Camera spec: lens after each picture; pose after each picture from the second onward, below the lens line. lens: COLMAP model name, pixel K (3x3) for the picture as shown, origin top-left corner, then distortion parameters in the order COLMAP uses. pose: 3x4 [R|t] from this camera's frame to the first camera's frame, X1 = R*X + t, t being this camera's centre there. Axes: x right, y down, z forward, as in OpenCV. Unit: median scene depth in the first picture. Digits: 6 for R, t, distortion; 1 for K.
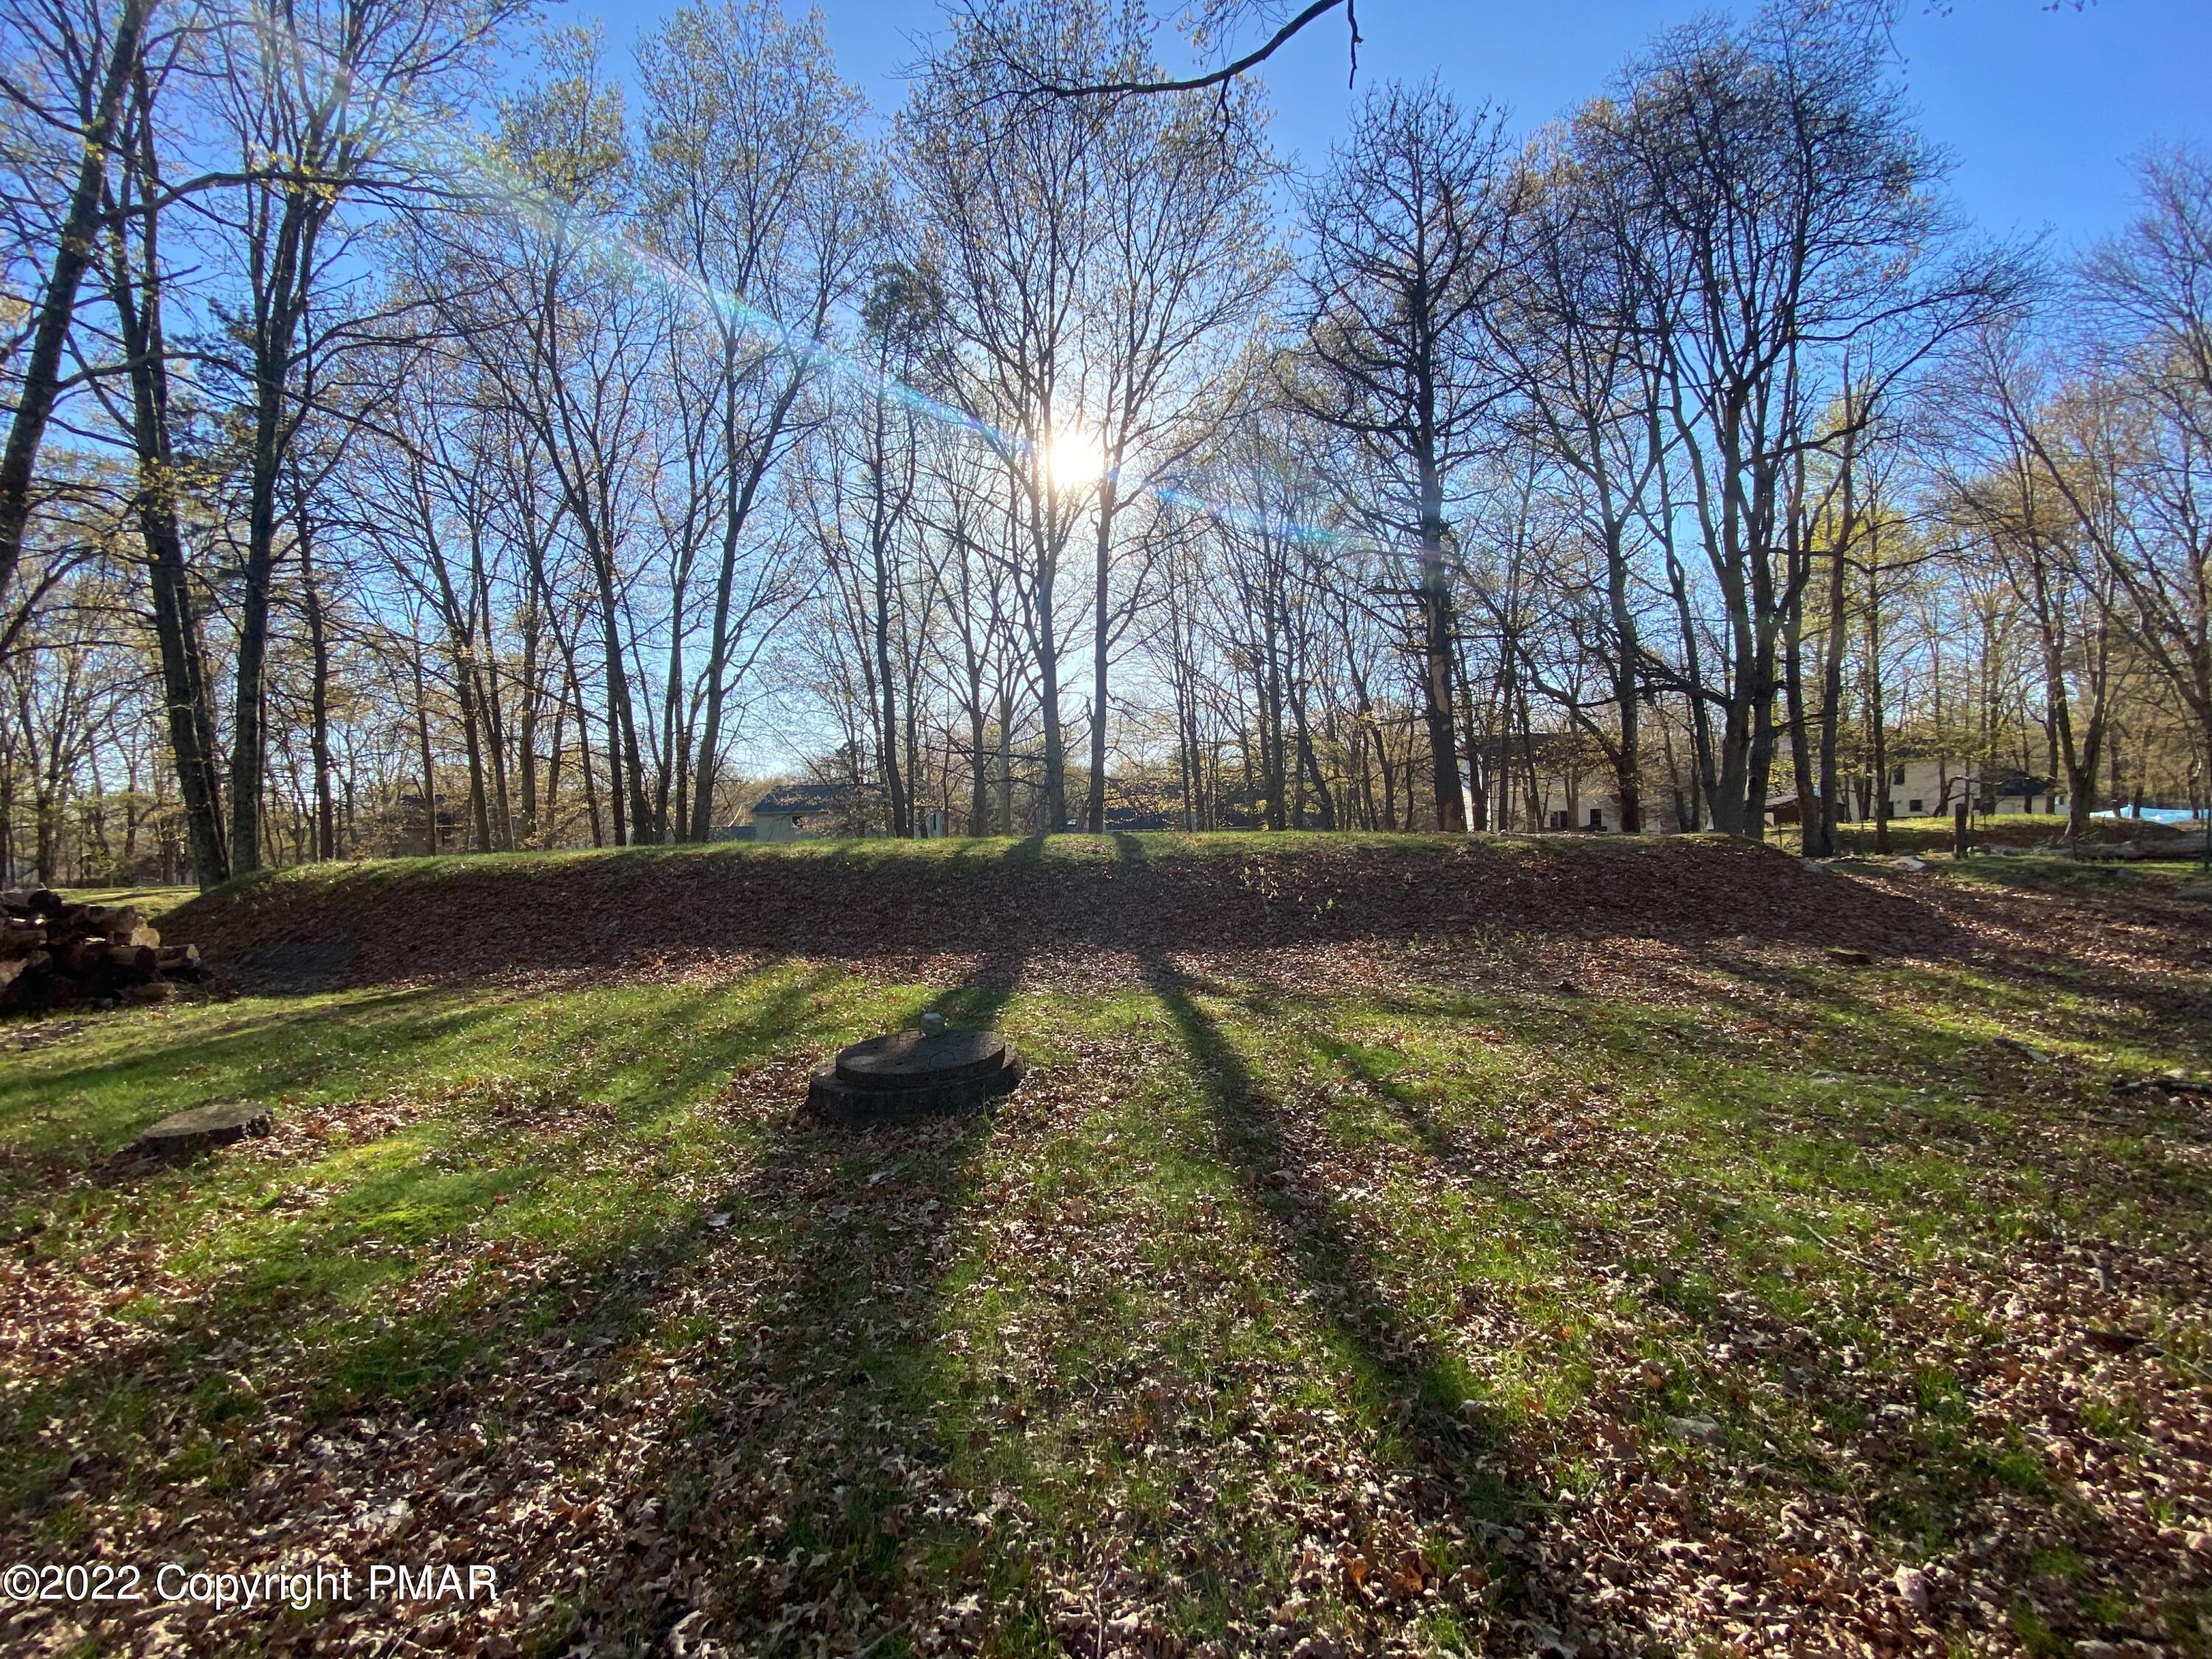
lens RADIAL K [[902.7, 0, 1106.0], [0, 902.7, 829.5], [0, 0, 1]] dist [0.019561, -0.020701]
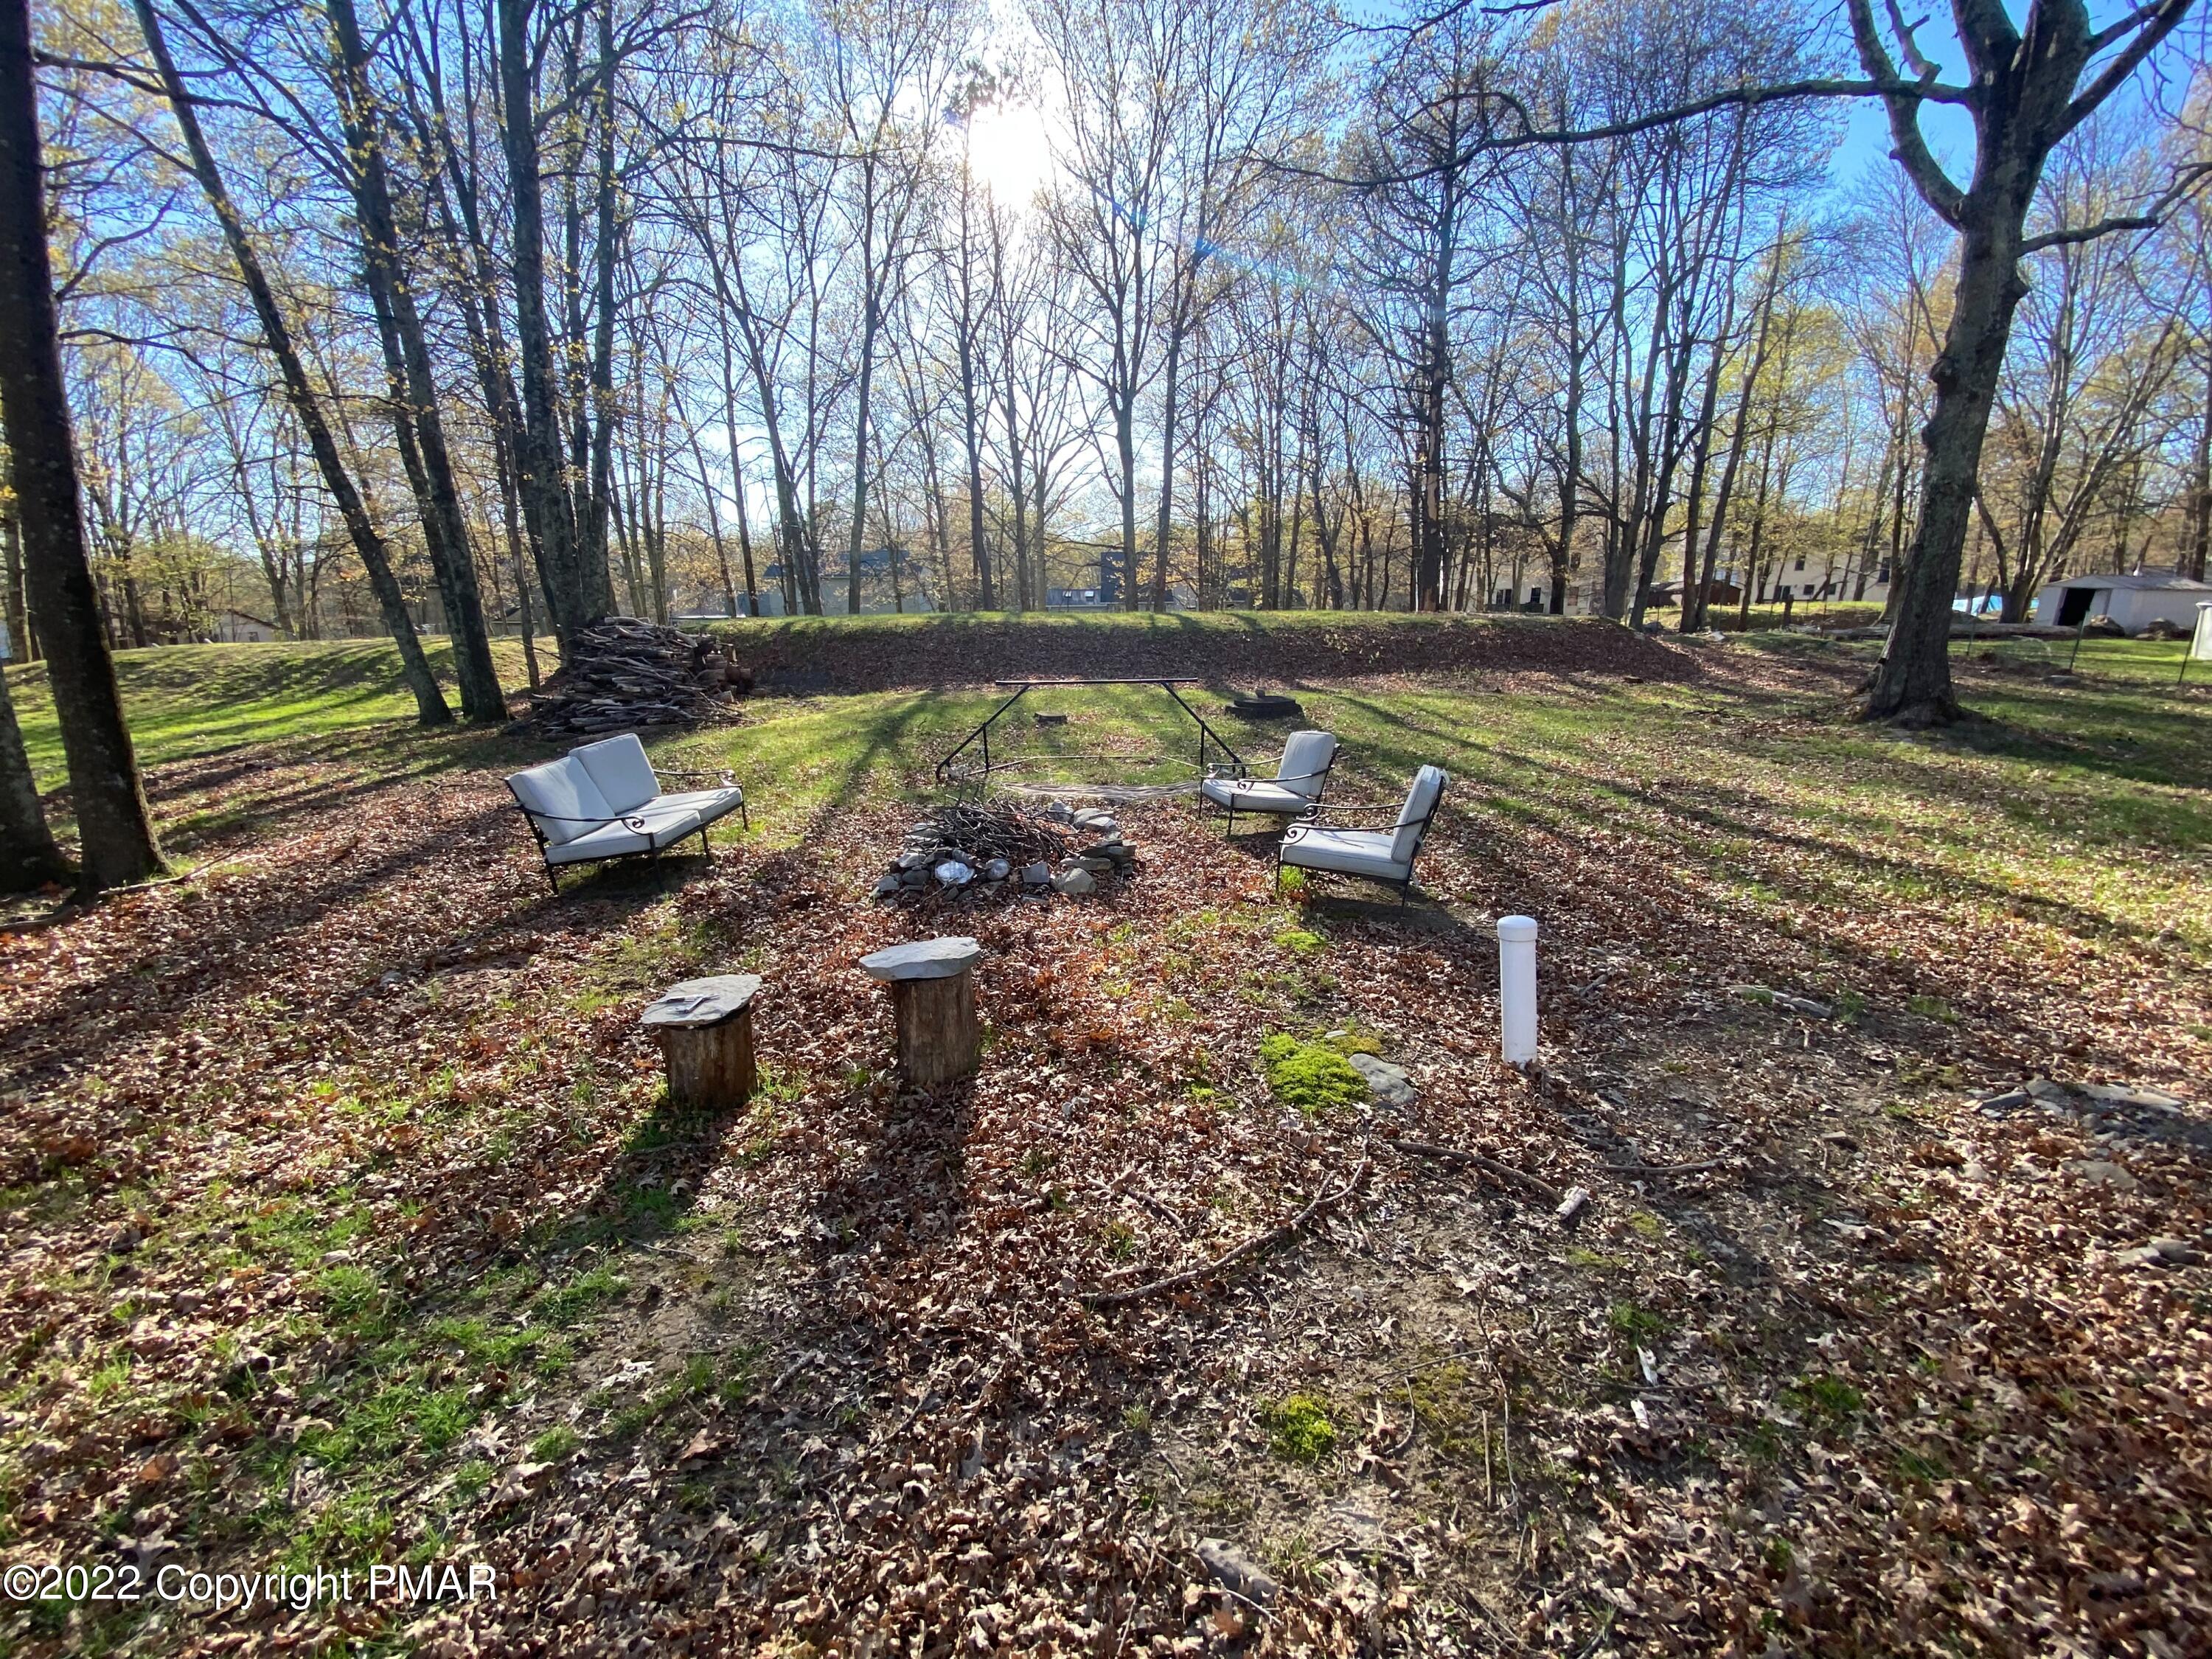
lens RADIAL K [[902.7, 0, 1106.0], [0, 902.7, 829.5], [0, 0, 1]] dist [0.019561, -0.020701]
pose [[0.997895, 0.001222, 0.064844, -0.146903], [-0.017374, 0.968319, 0.249112, -0.006657], [-0.062485, -0.249714, 0.966301, -0.288236]]
